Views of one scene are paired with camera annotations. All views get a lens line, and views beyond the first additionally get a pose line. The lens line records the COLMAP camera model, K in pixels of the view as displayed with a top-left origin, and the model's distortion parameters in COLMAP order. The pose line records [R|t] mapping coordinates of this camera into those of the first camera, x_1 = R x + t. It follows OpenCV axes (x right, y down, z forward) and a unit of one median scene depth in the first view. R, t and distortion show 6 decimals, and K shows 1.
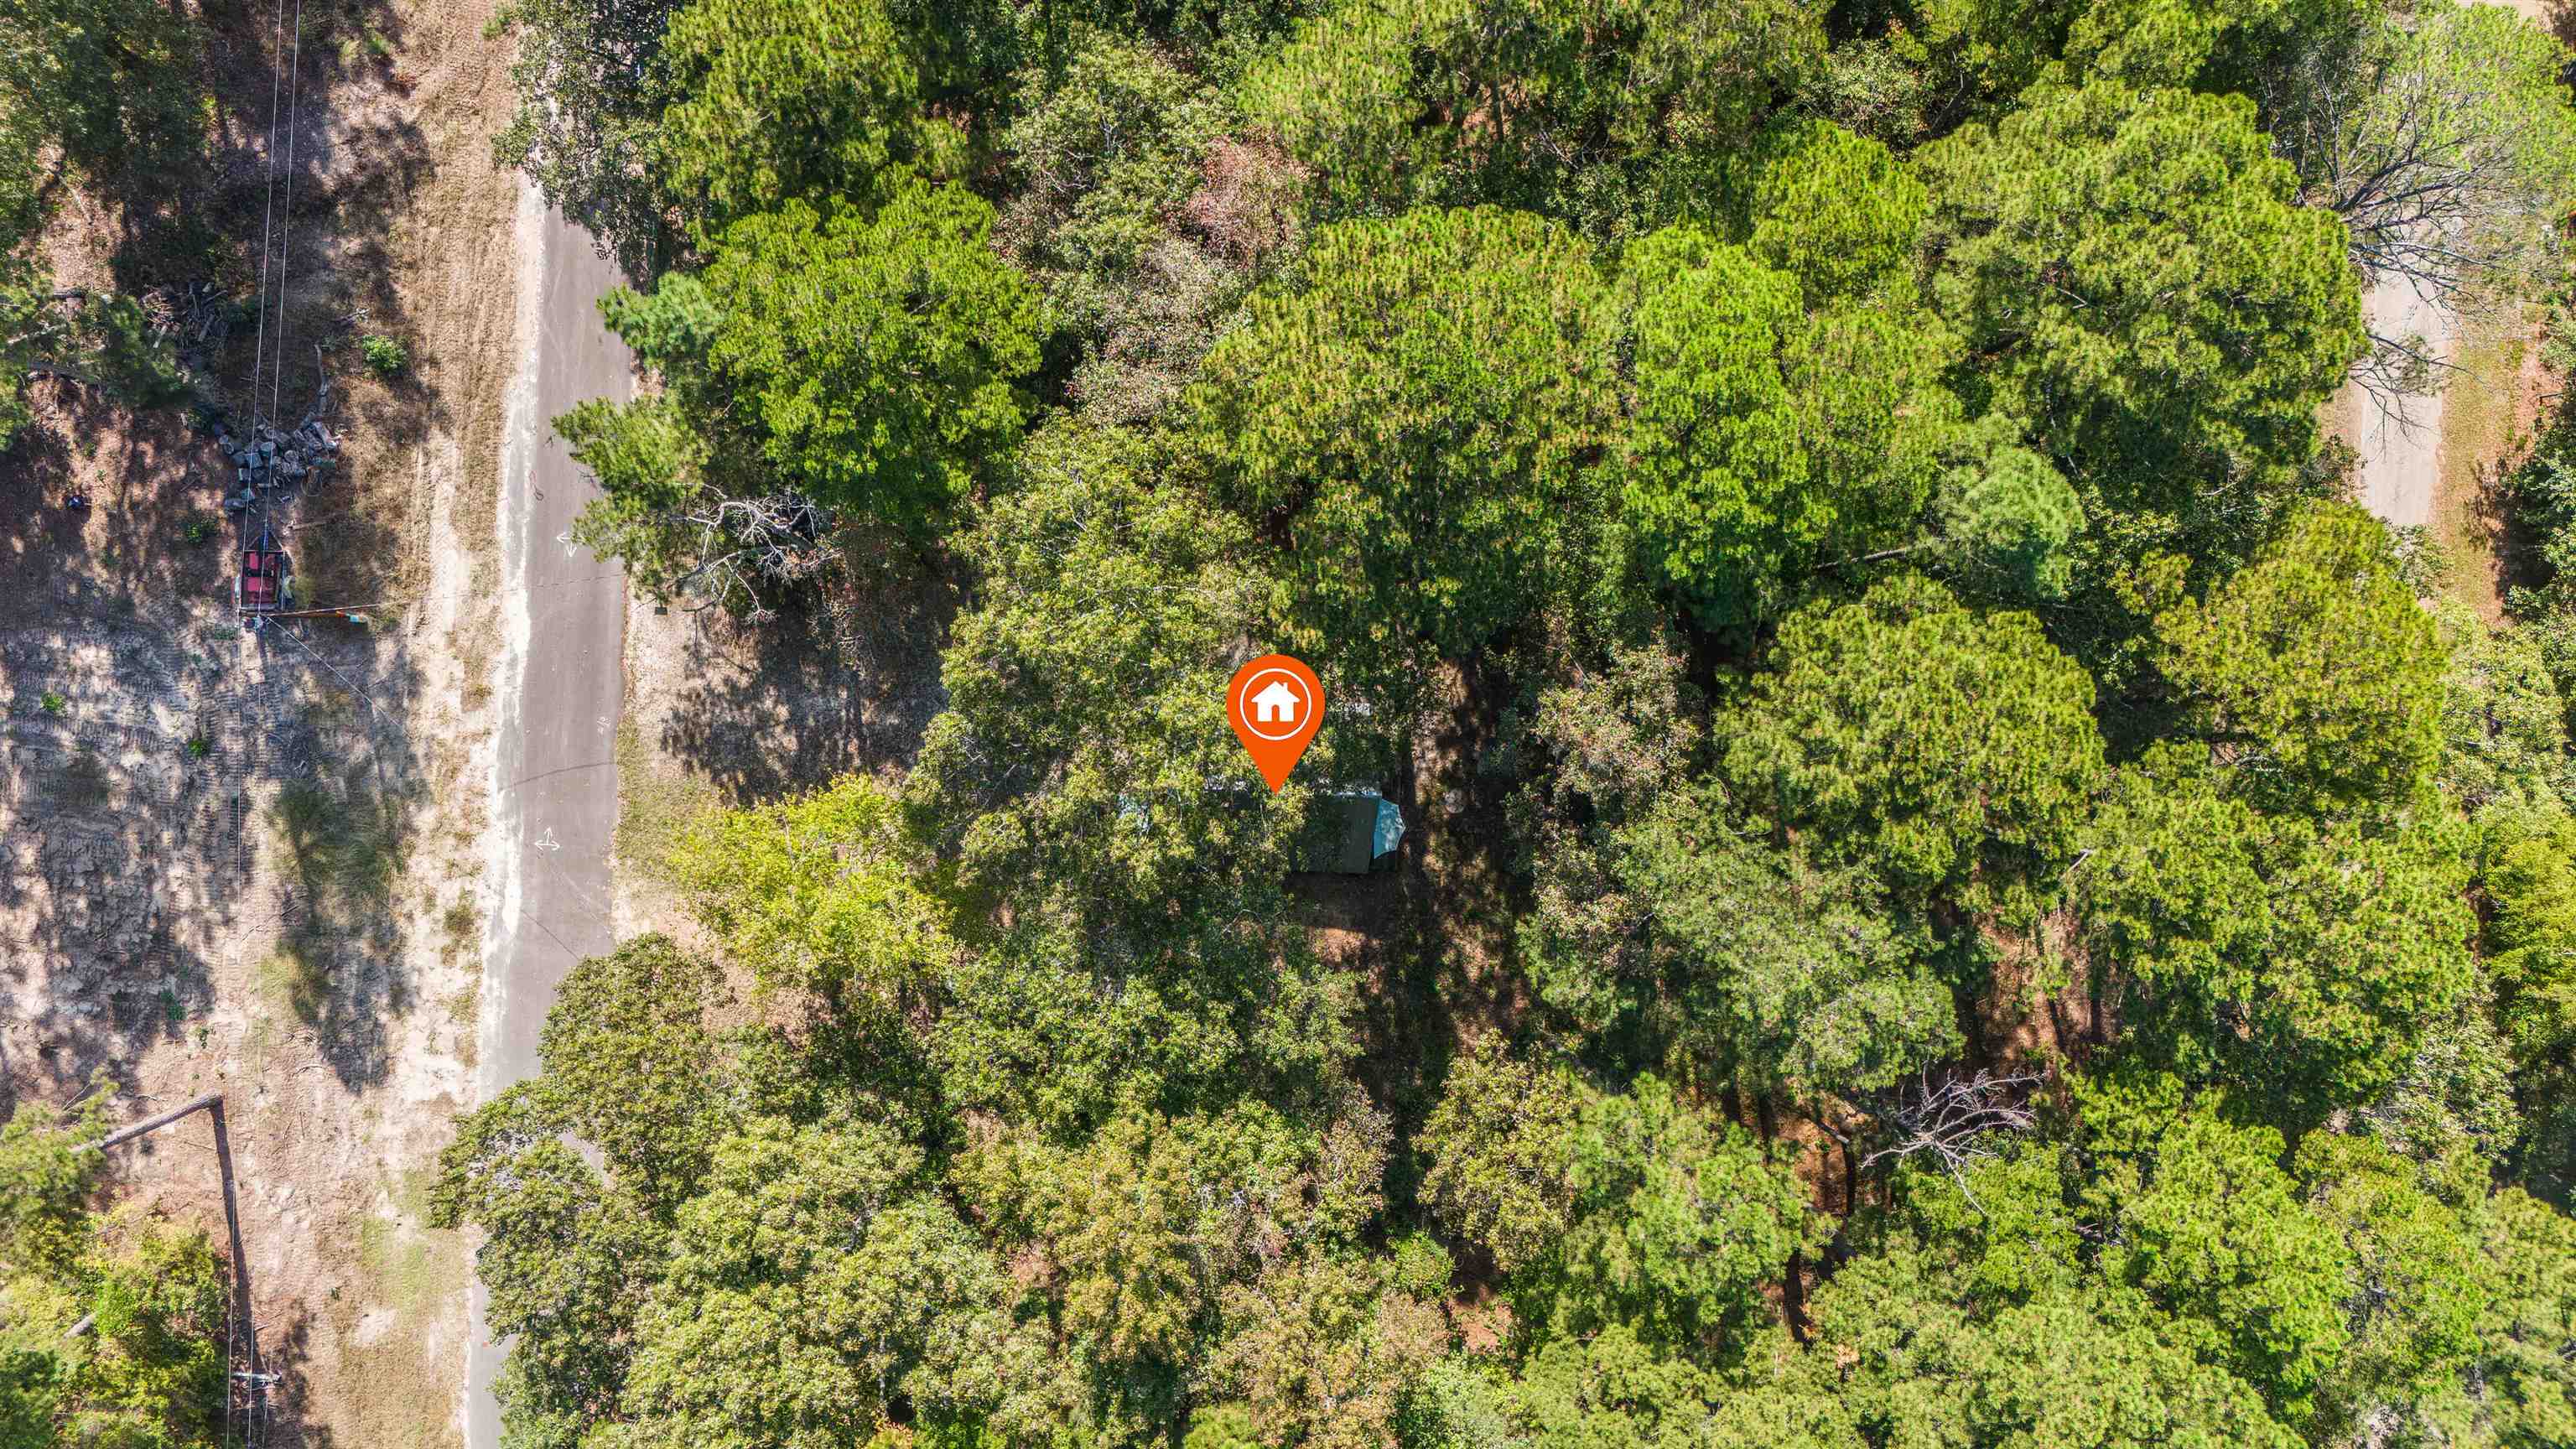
lens RADIAL K [[1866.1, 0, 1286.7], [0, 1866.1, 705.3], [0, 0, 1]] dist [0.124822, -0.128508]
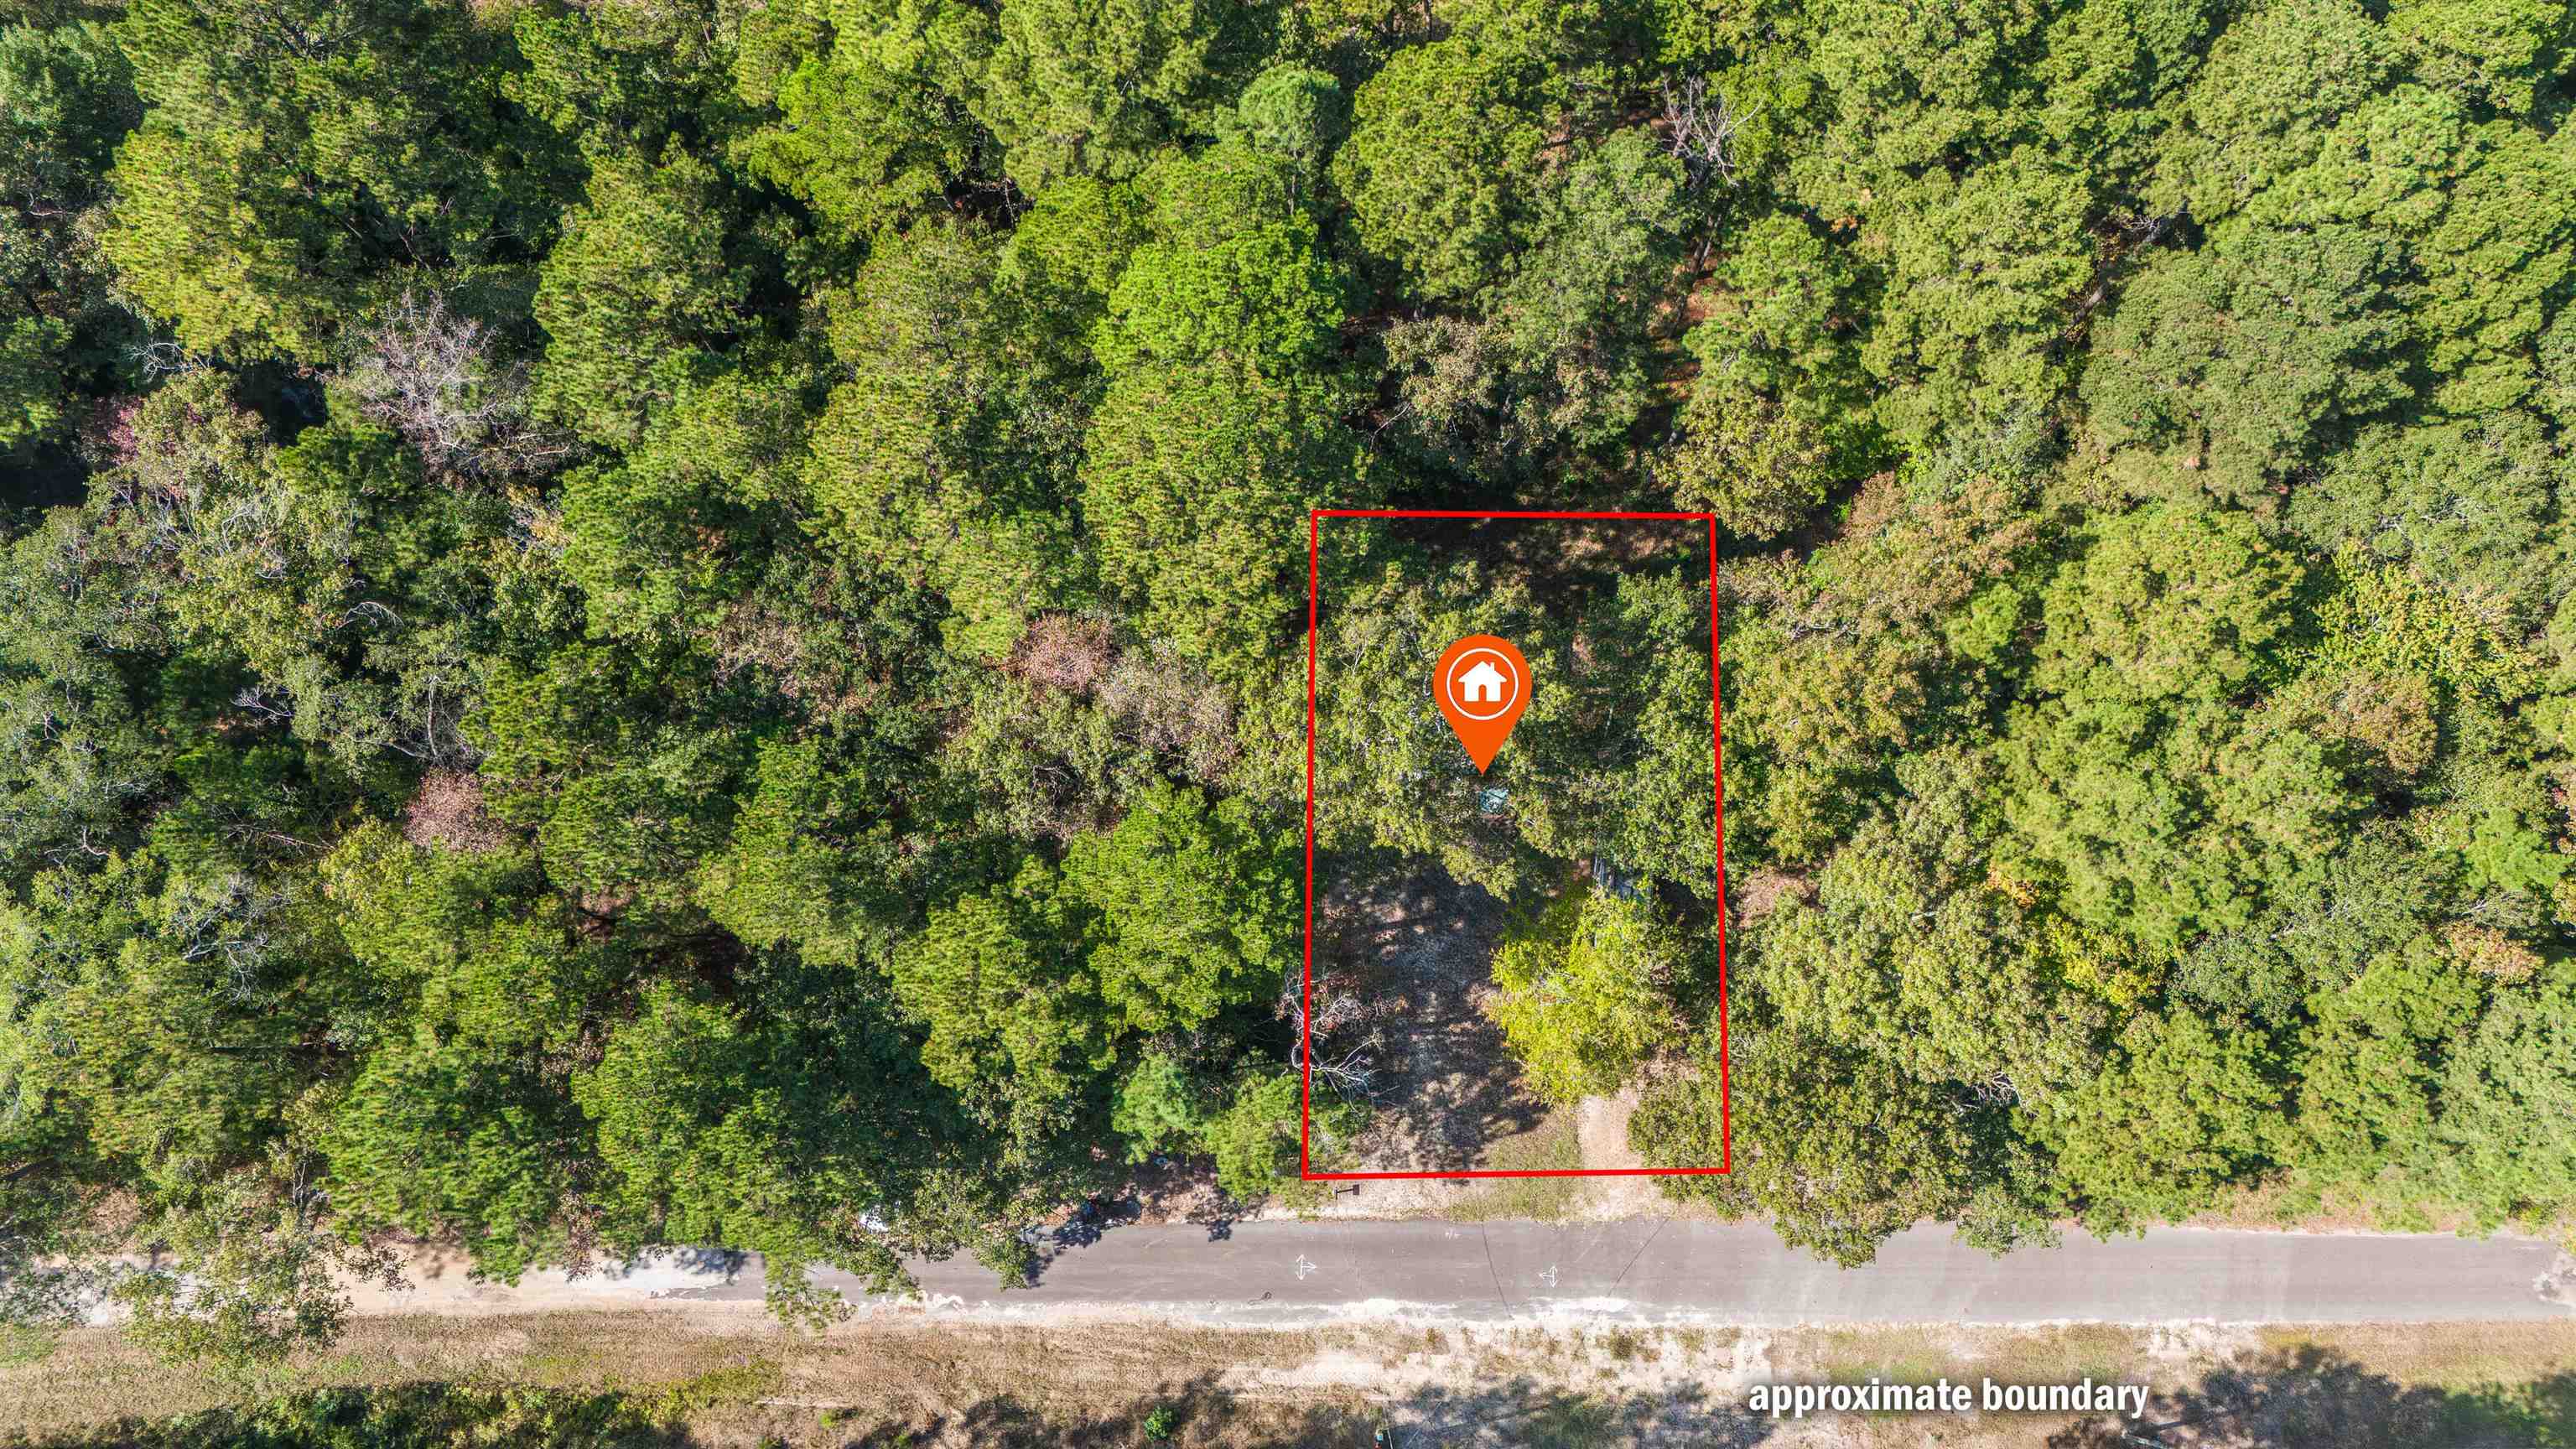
lens RADIAL K [[1866.1, 0, 1286.7], [0, 1866.1, 705.3], [0, 0, 1]] dist [0.124822, -0.128508]
pose [[-0.046179, -0.982724, 0.179221, -0.308629], [0.998799, -0.042486, 0.024394, -0.143789], [-0.016359, 0.180133, 0.983506, -0.328843]]
